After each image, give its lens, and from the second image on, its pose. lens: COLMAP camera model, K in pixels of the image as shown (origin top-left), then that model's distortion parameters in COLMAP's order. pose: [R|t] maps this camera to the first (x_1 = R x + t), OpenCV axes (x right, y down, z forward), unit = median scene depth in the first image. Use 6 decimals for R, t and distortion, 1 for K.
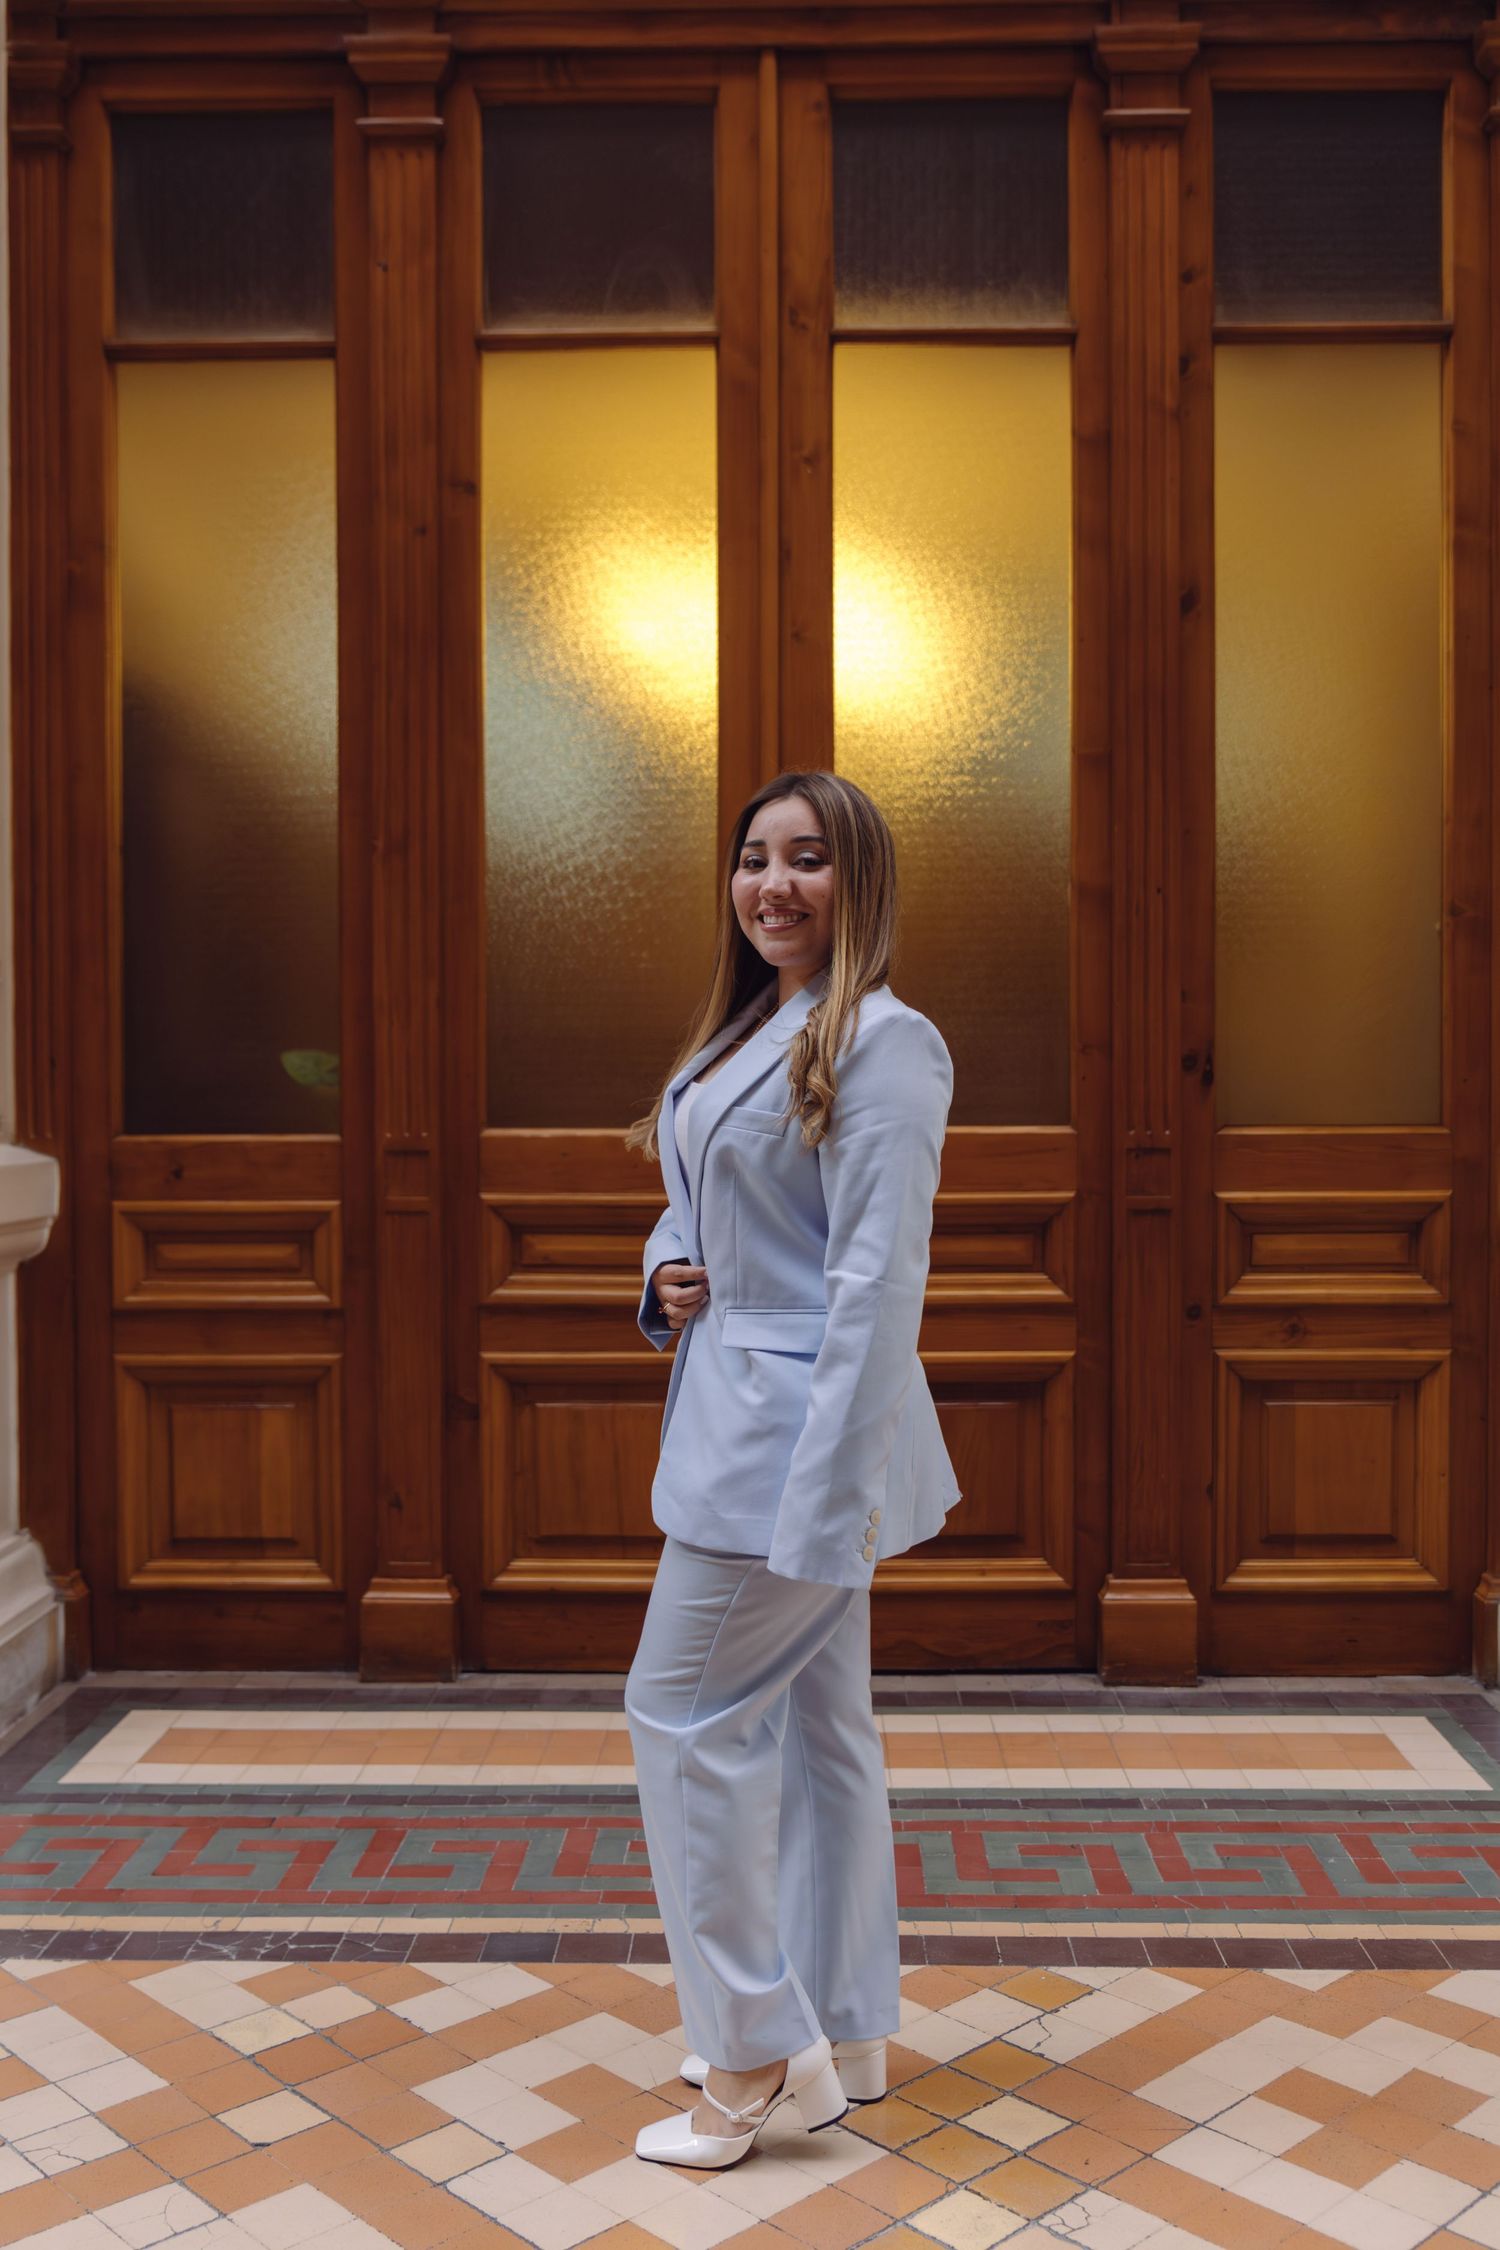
lens RADIAL K [[2247.7, 0, 764.7], [0, 2247.7, 1142.1], [0, 0, 1]] dist [0.005798, 0.000000]
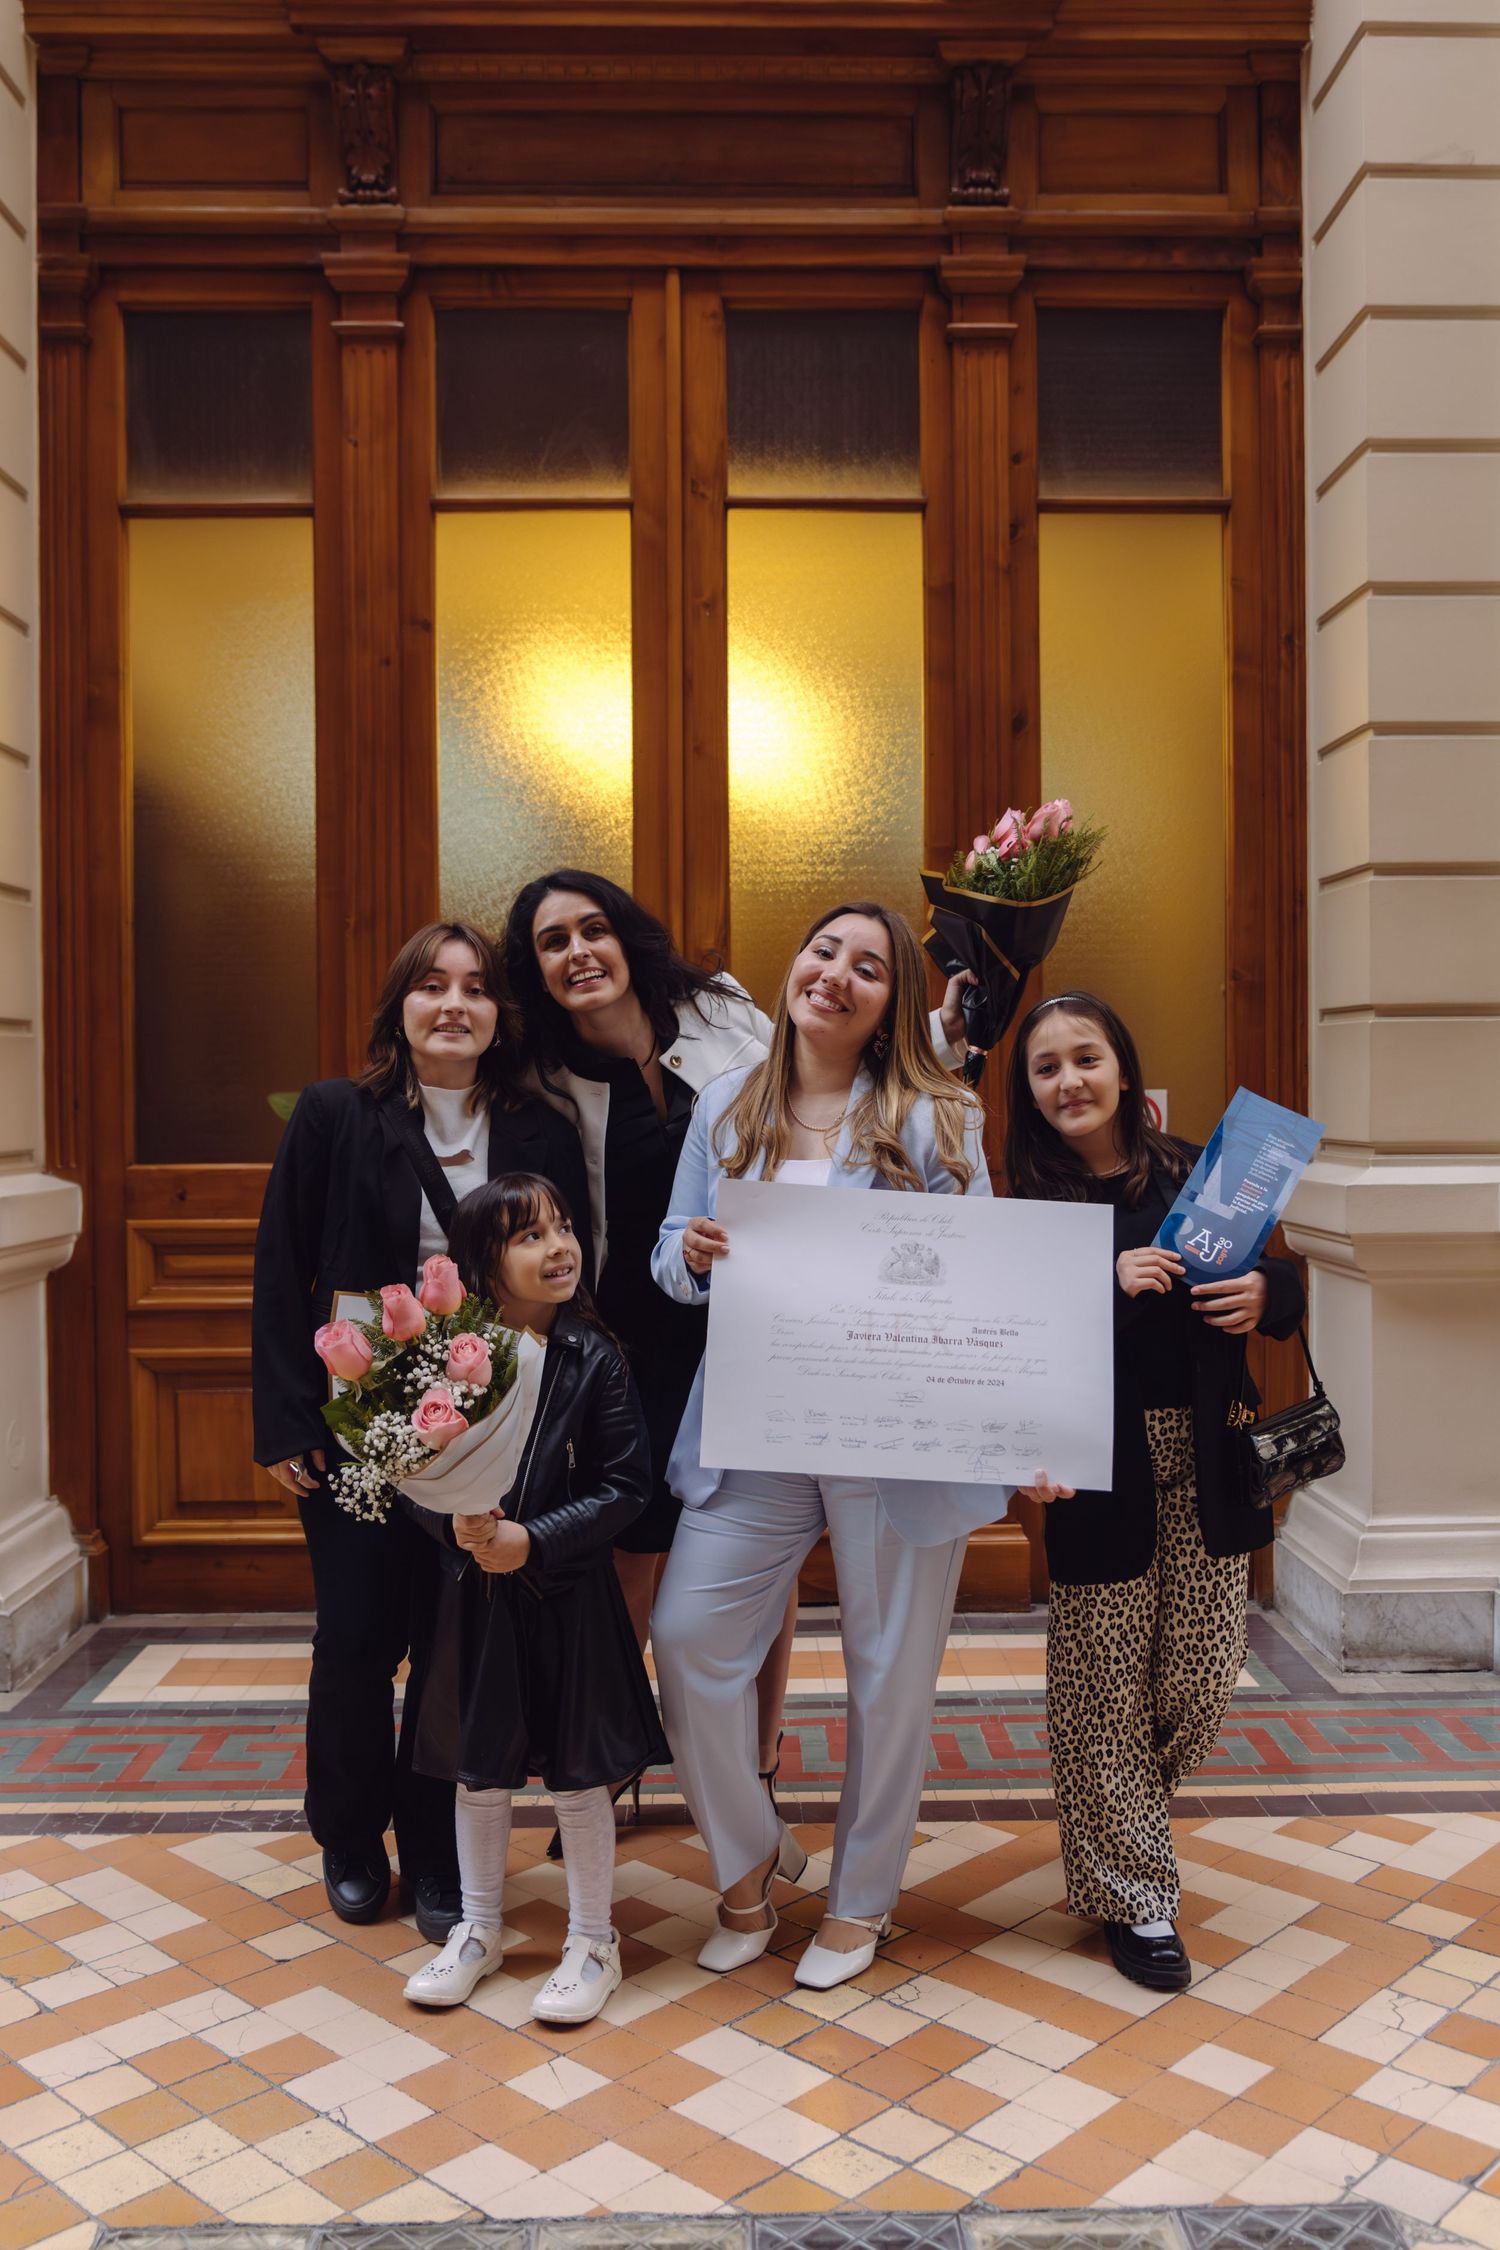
lens RADIAL K [[2247.7, 0, 796.9], [0, 2247.7, 1110.4], [0, 0, 1]] dist [0.005798, 0.000000]
pose [[0.998699, -0.004716, 0.050782, 0.004865], [0.005005, 0.999972, -0.005562, -0.023571], [-0.050754, 0.005809, 0.998694, -0.213839]]
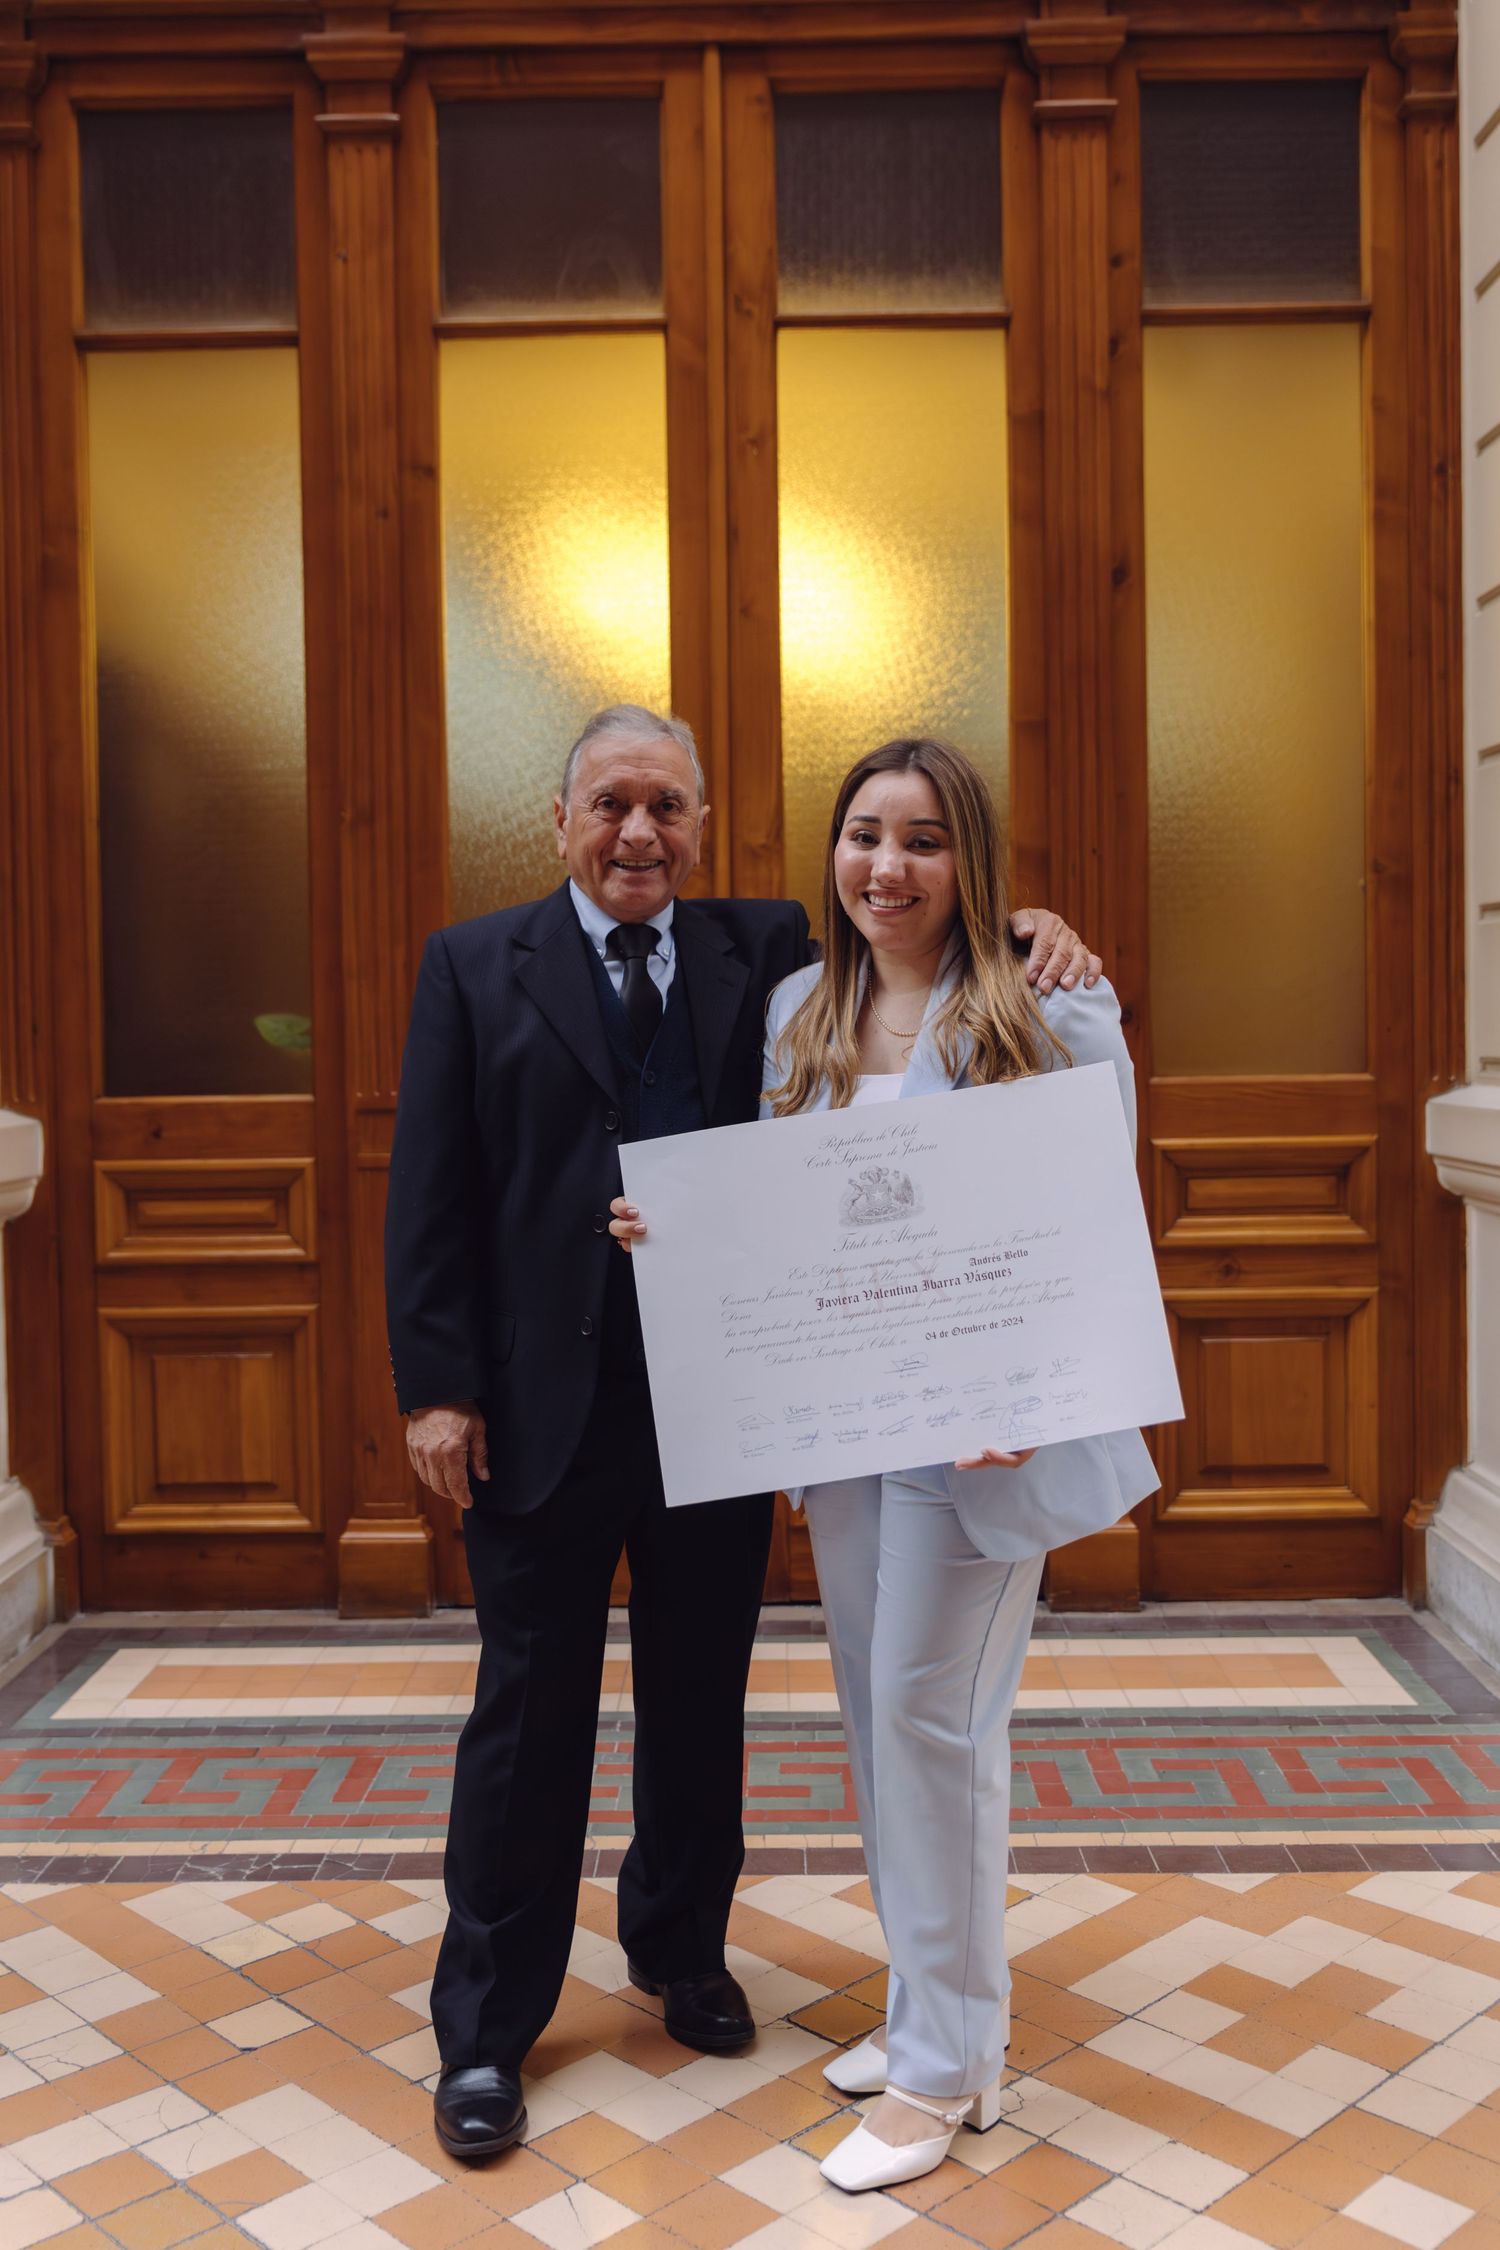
lens RADIAL K [[2247.7, 0, 766.0], [0, 2247.7, 1107.2], [0, 0, 1]] dist [0.005798, 0.000000]
pose [[0.999885, -0.011977, 0.009298, 0.011377], [0.011888, 0.999884, 0.009501, -0.004970], [-0.009411, -0.009390, 0.999912, -0.043391]]
